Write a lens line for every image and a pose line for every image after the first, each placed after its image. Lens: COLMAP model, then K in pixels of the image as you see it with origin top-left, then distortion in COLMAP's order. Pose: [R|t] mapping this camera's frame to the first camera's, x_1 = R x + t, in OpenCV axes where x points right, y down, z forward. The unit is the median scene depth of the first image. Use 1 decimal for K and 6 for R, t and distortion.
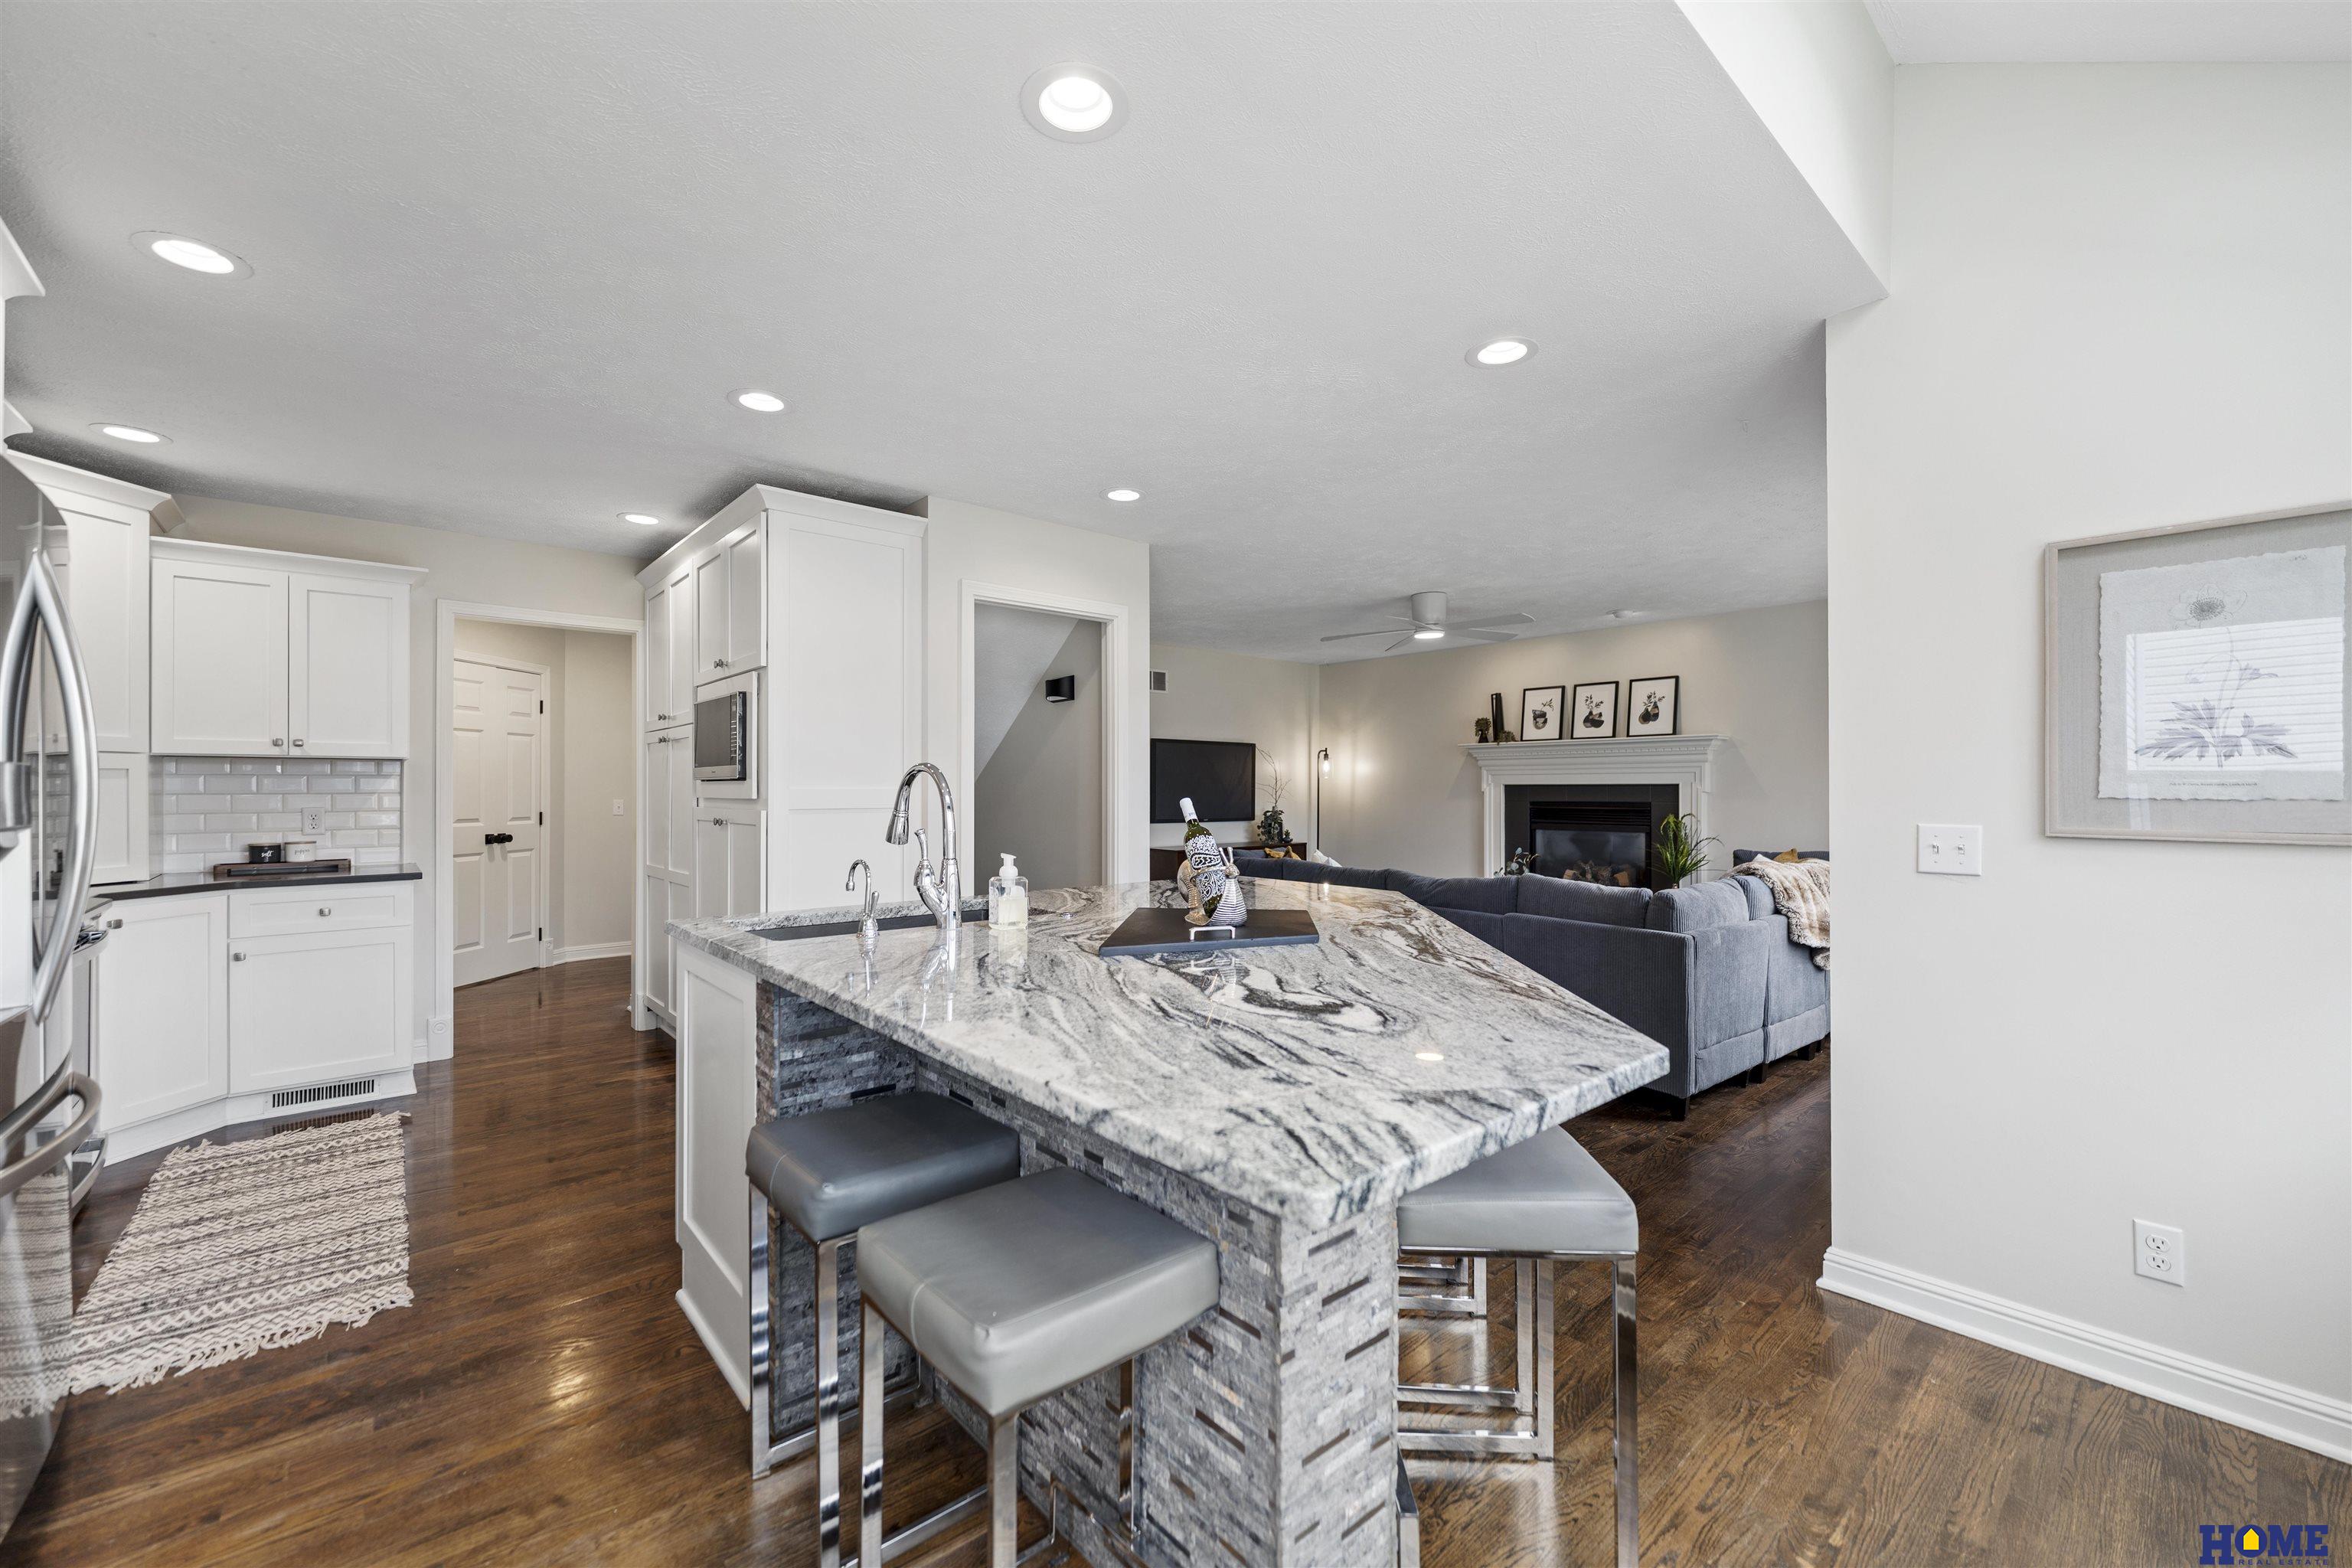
lens RADIAL K [[936.2, 0, 1165.5], [0, 936.2, 778.2], [0, 0, 1]] dist [0.000973, -0.000429]
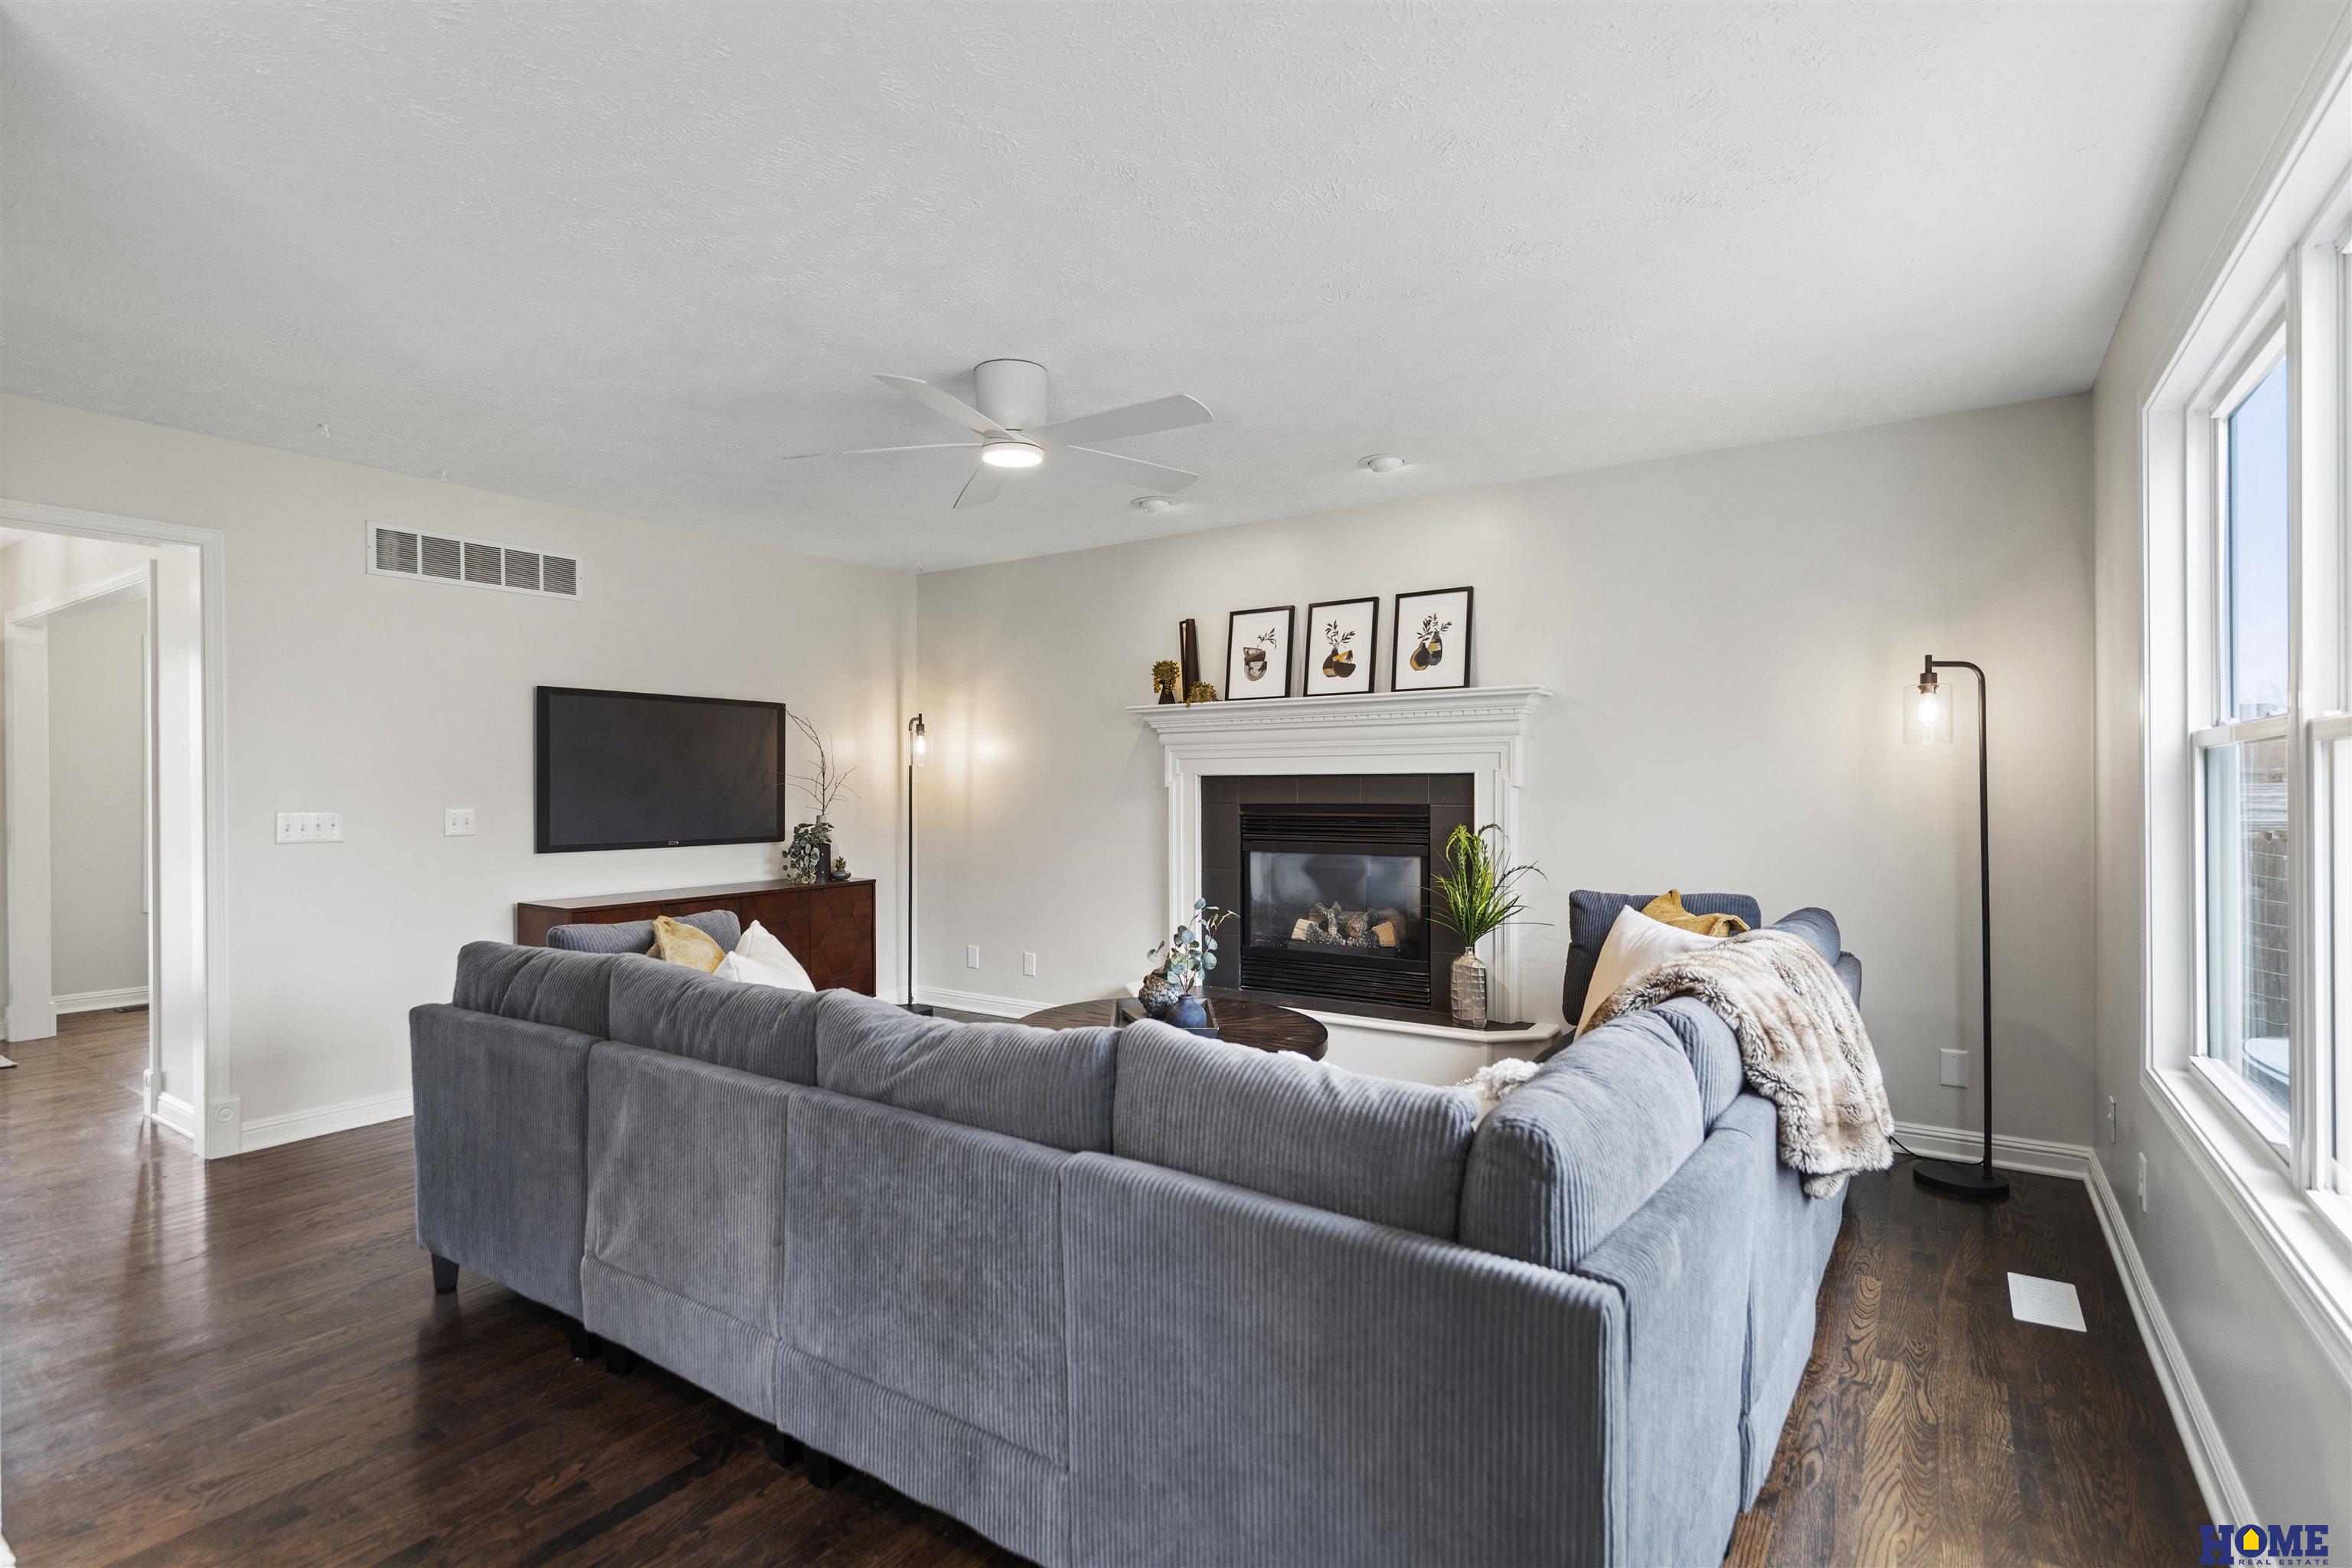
lens RADIAL K [[1131.0, 0, 1177.2], [0, 1131.0, 786.0], [0, 0, 1]] dist [0.001114, 0.000008]
pose [[0.962339, -0.004973, 0.271807, 0.169982], [0.001798, 0.999927, 0.011927, 0.005395], [-0.271846, -0.010989, 0.962278, 0.352762]]
